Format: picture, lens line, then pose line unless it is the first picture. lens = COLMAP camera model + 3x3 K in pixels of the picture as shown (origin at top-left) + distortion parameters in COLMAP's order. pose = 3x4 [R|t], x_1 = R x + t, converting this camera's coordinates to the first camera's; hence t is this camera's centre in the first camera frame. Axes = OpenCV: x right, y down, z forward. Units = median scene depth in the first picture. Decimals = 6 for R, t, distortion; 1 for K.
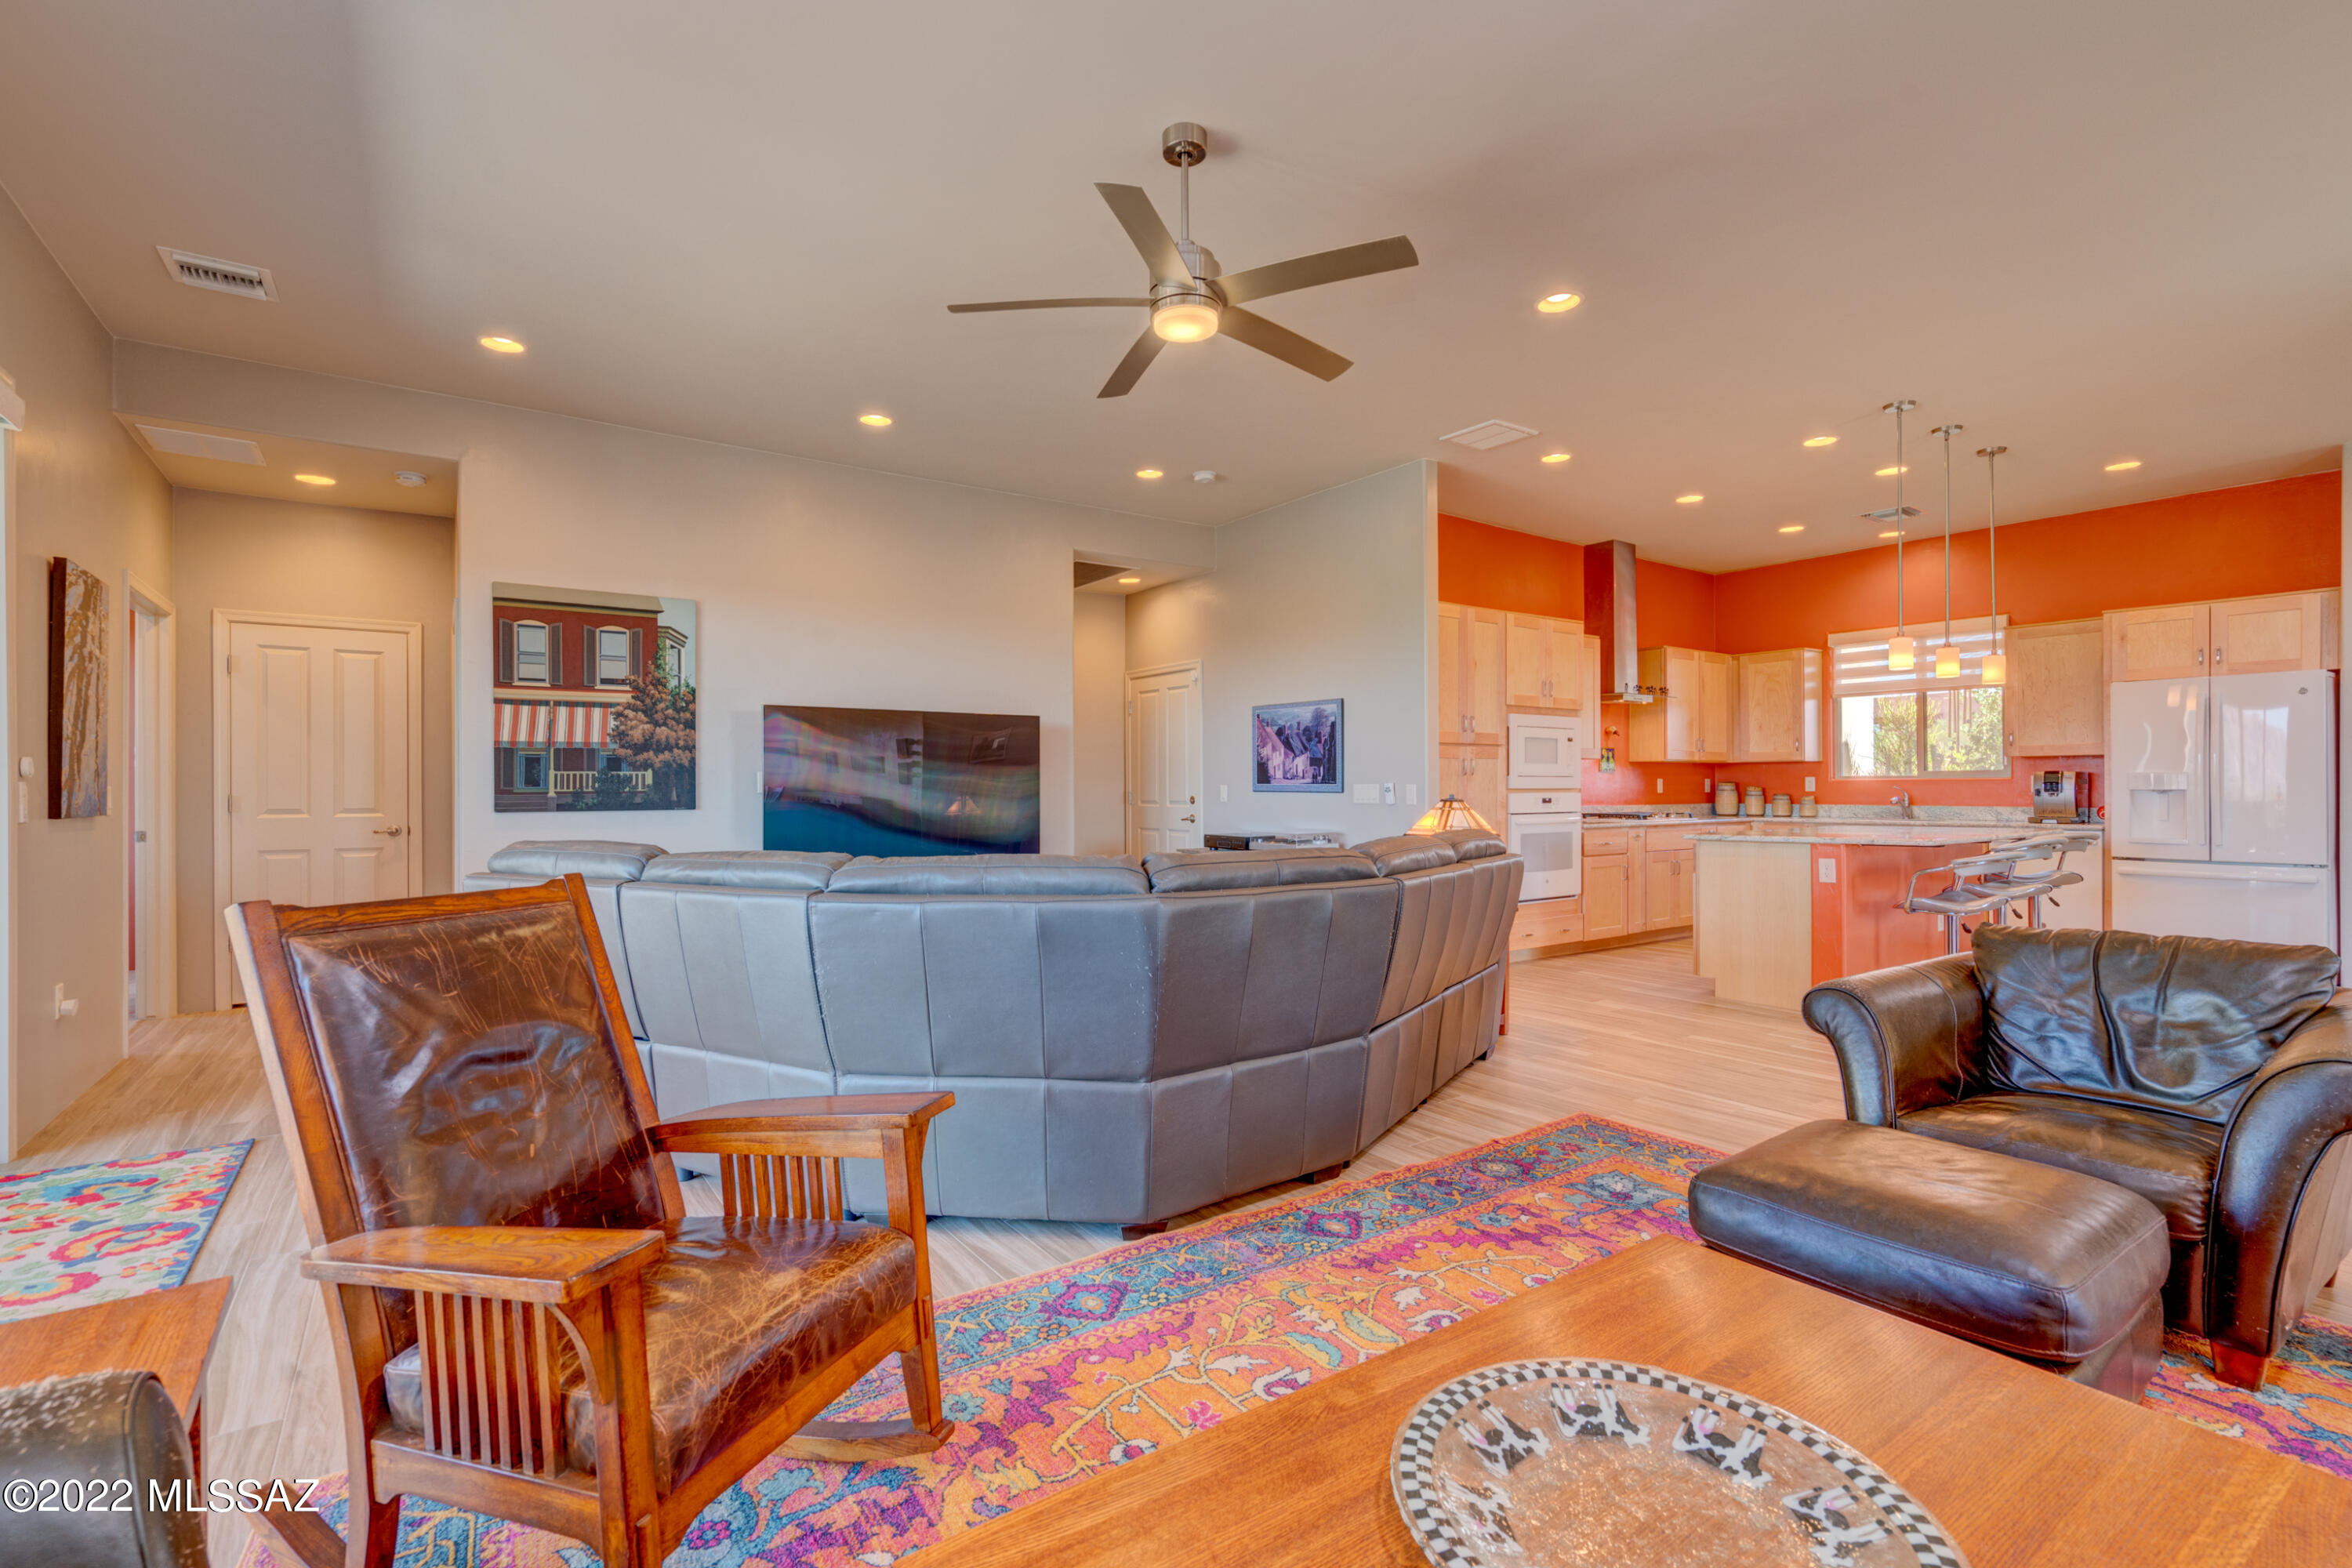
lens RADIAL K [[1086.7, 0, 1250.1], [0, 1086.7, 786.5], [0, 0, 1]] dist [-0.000401, 0.000328]
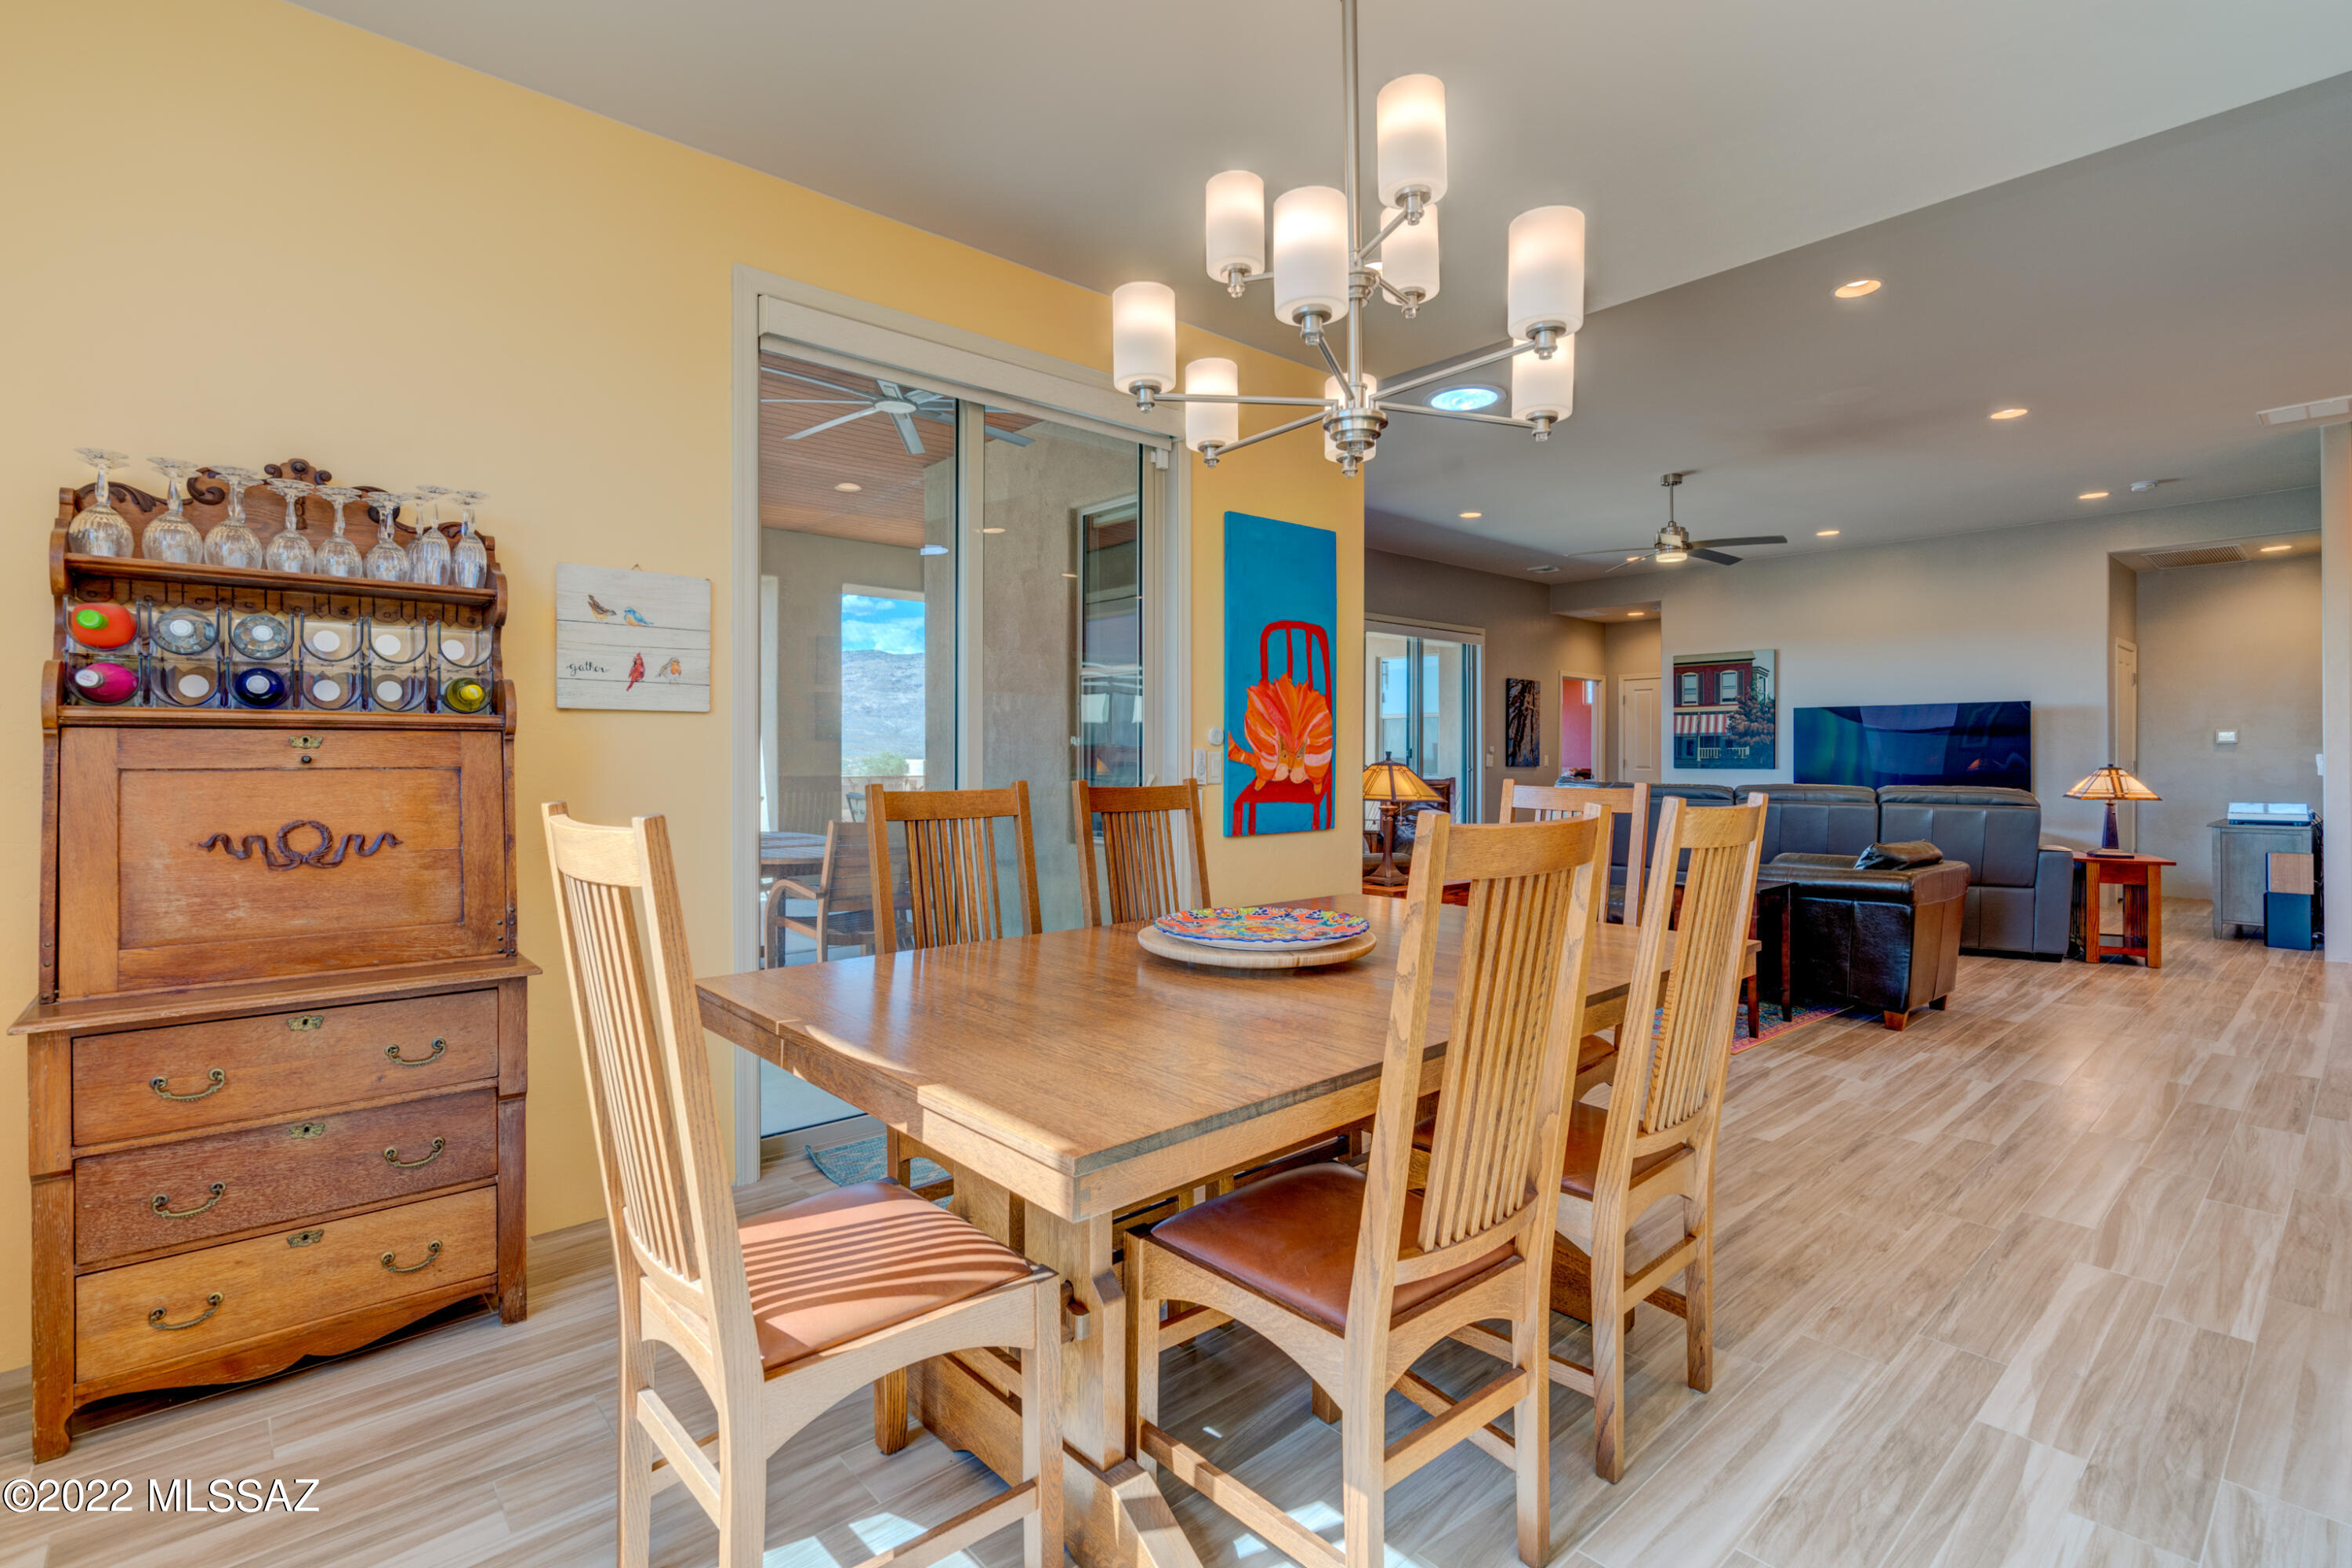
lens RADIAL K [[1122.3, 0, 1094.2], [0, 1122.3, 751.0], [0, 0, 1]] dist [0.000280, 0.000201]
pose [[0.046045, -0.002079, -0.998937, 1.267597], [-0.001006, 0.999997, -0.002128, -0.002790], [0.998939, 0.001103, 0.046043, -0.178772]]
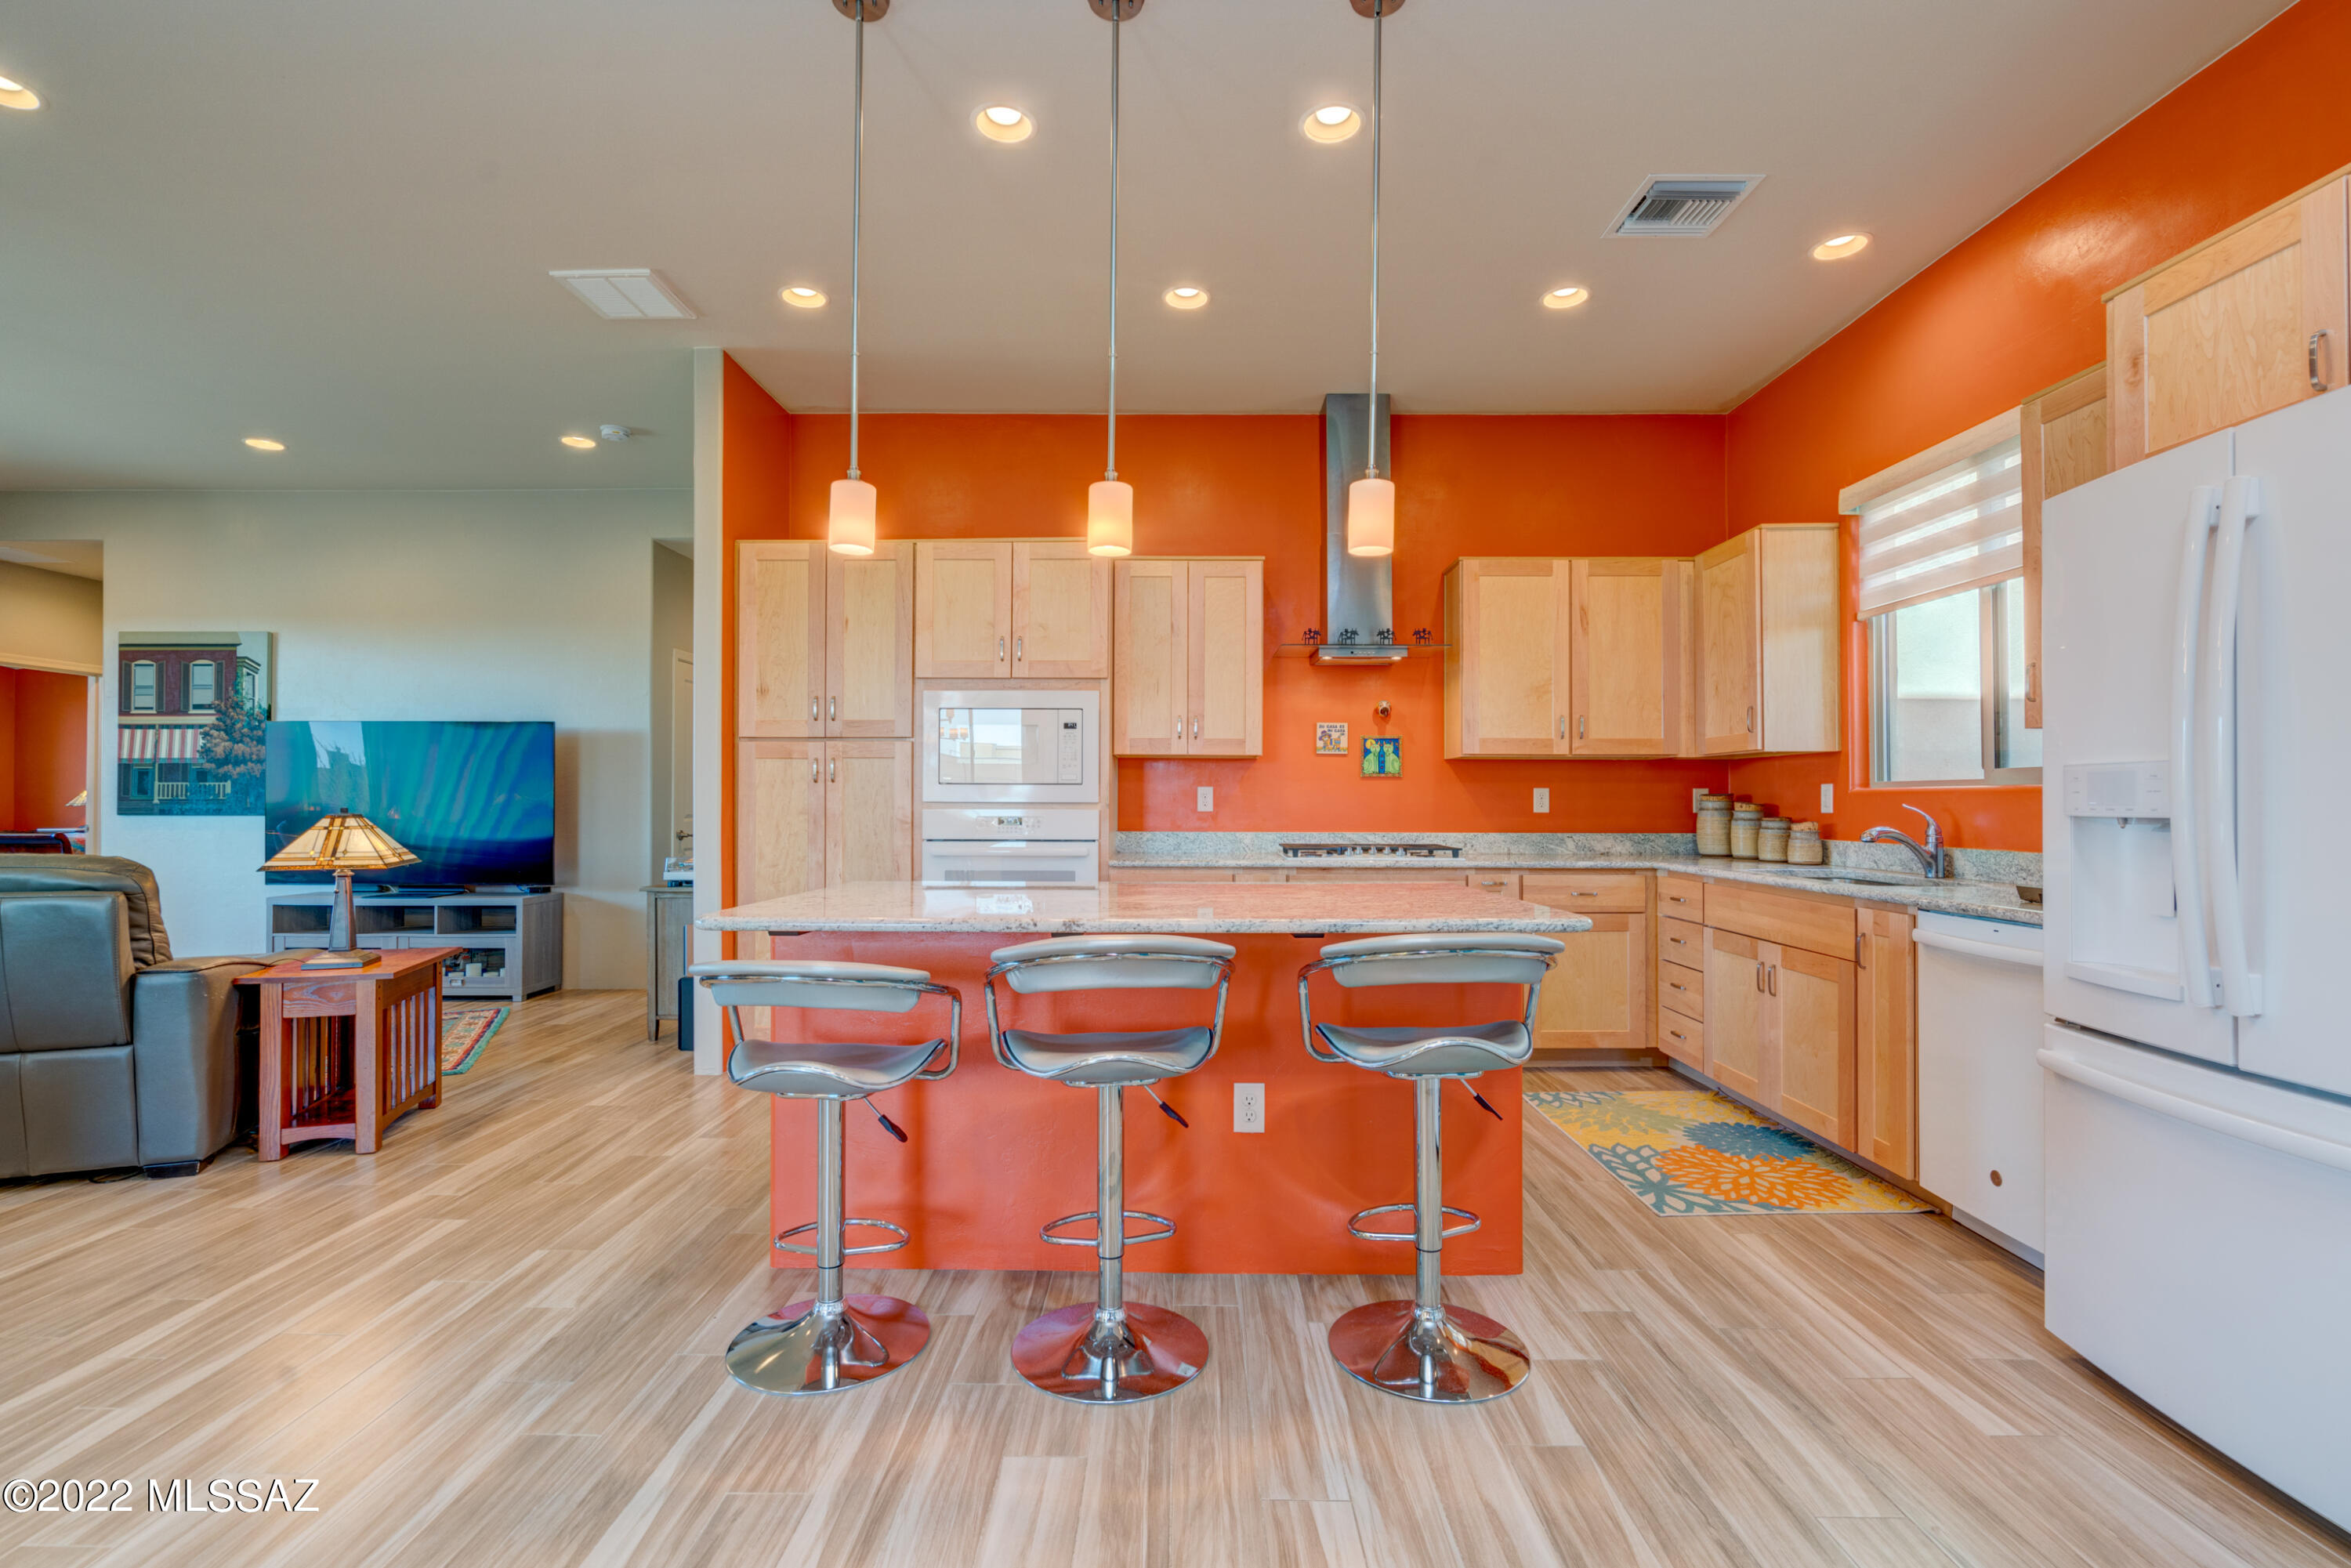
lens RADIAL K [[1114.3, 0, 1188.2], [0, 1114.3, 793.1], [0, 0, 1]] dist [-0.004519, 0.000613]
pose [[0.785466, 0.000841, -0.618904, 0.986709], [-0.004884, 0.999976, -0.004840, -0.001370], [0.618886, 0.006824, 0.785451, 0.697650]]
